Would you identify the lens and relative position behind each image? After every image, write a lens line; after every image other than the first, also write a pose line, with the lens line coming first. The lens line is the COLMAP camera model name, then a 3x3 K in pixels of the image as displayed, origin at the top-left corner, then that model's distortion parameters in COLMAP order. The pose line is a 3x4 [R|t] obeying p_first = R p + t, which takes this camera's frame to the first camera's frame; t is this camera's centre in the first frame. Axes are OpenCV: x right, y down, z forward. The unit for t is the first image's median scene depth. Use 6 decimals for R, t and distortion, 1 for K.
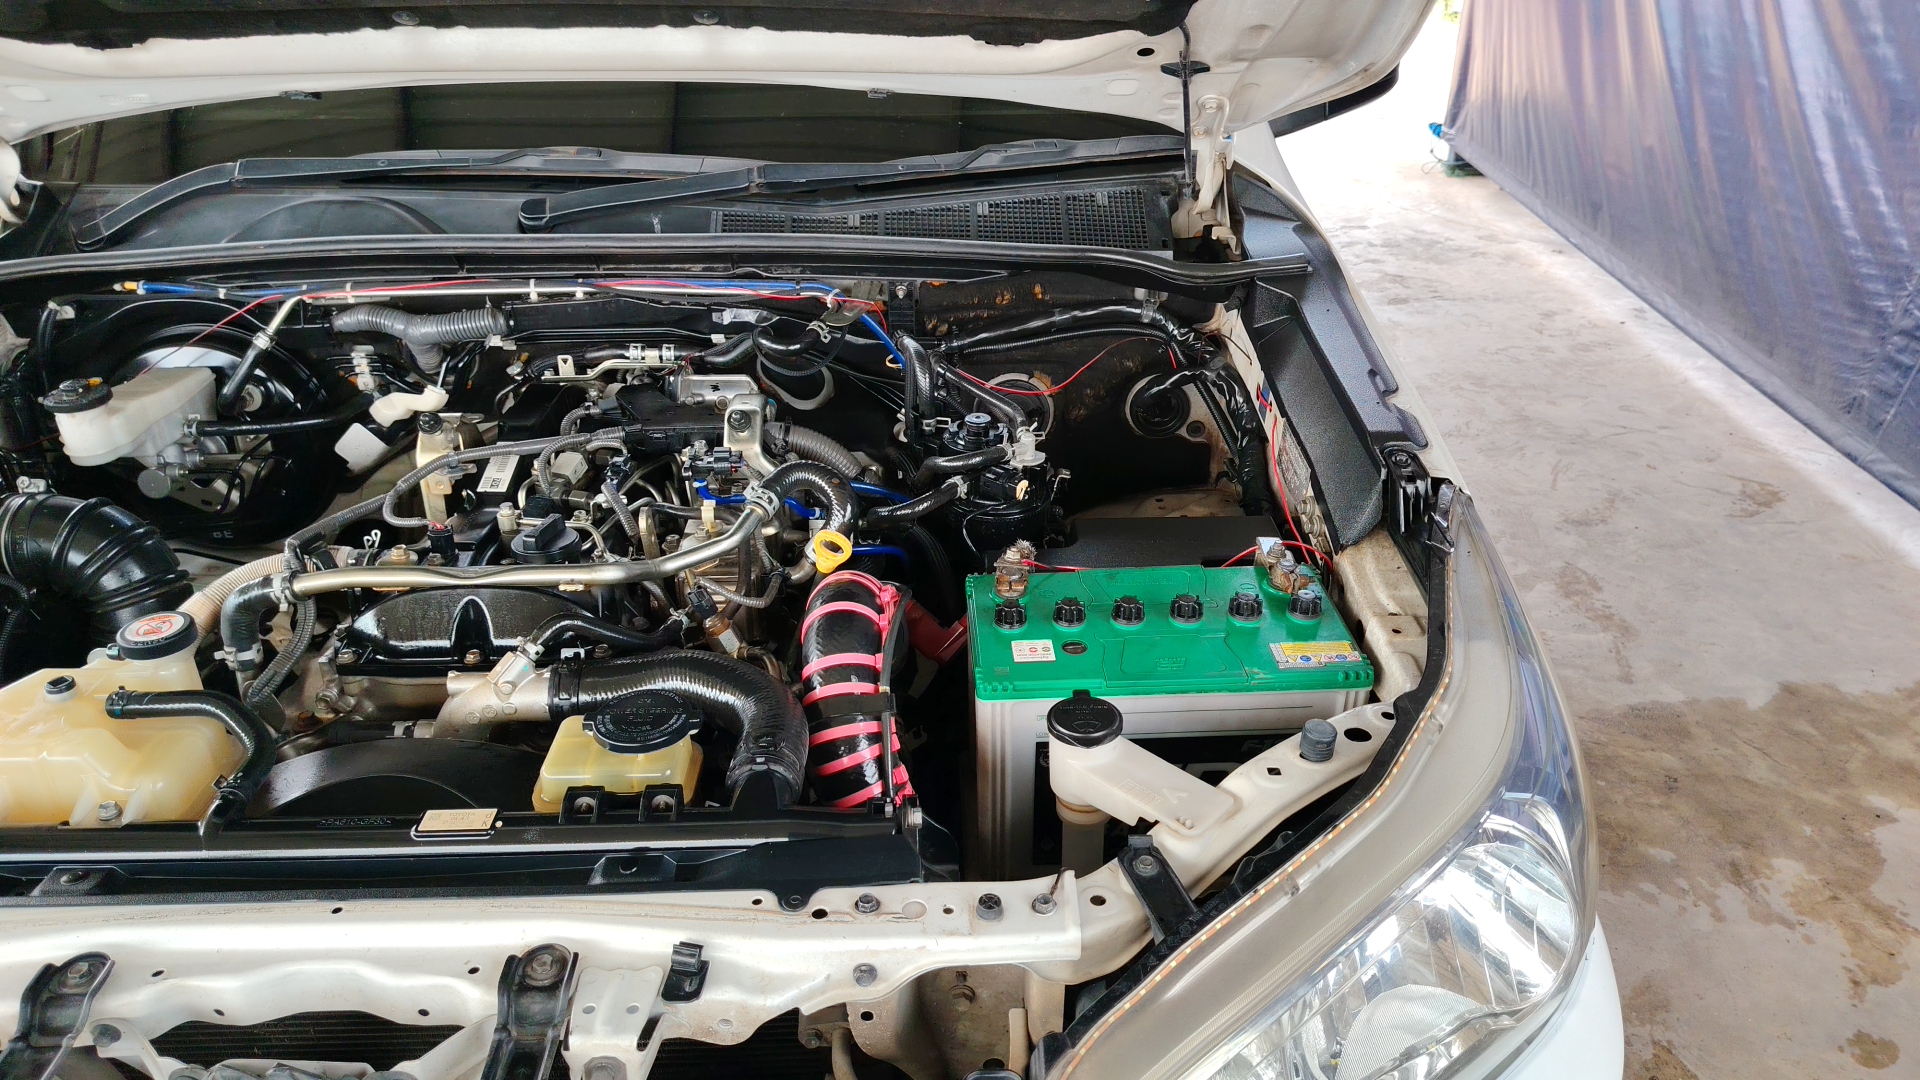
lens RADIAL K [[1342.3, 0, 938.9], [0, 1342.3, 497.8], [0, 0, 1]] dist [0.026993, -0.030545]
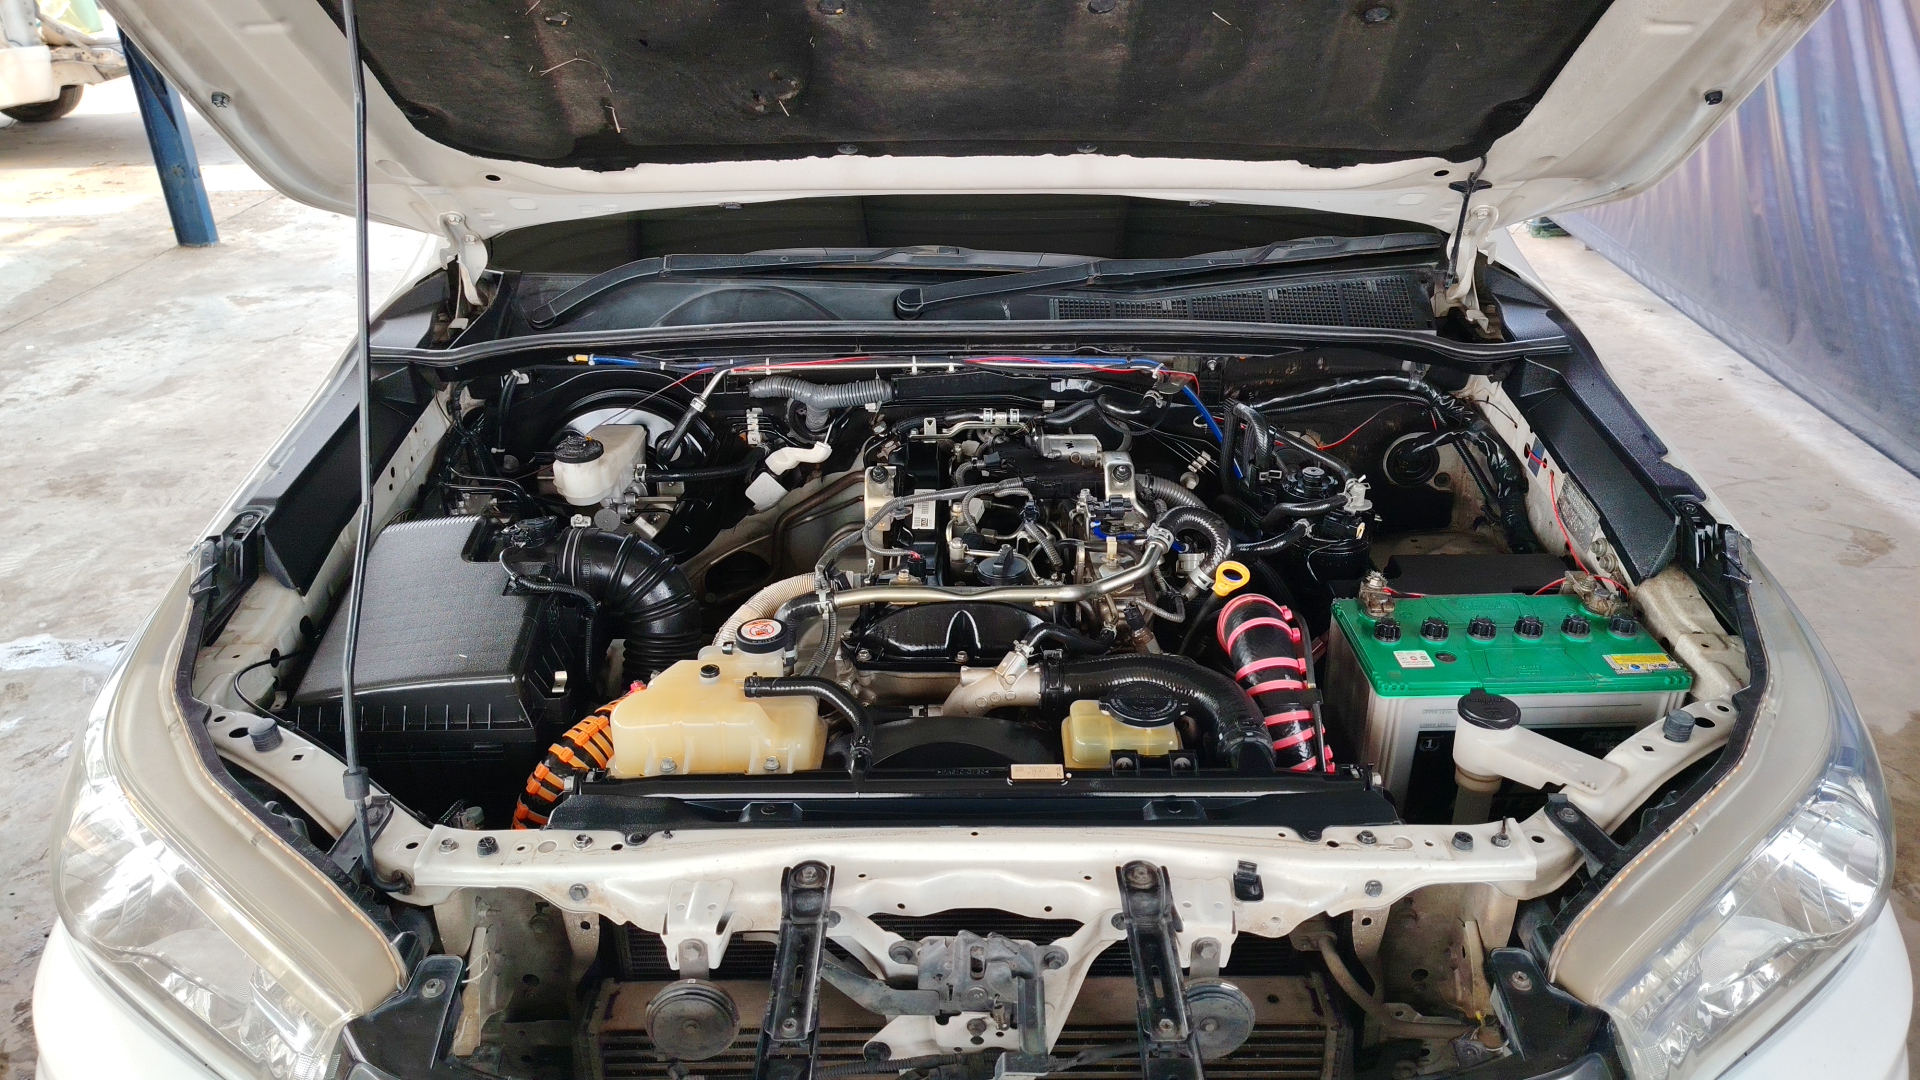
lens RADIAL K [[1332.0, 0, 919.3], [0, 1332.0, 505.9], [0, 0, 1]] dist [0.051858, -0.009102]
pose [[0.999716, 0.007308, -0.022661, -0.293961], [-0.007856, 0.999677, -0.024163, 0.003893], [0.022477, 0.024335, 0.999451, -0.225674]]
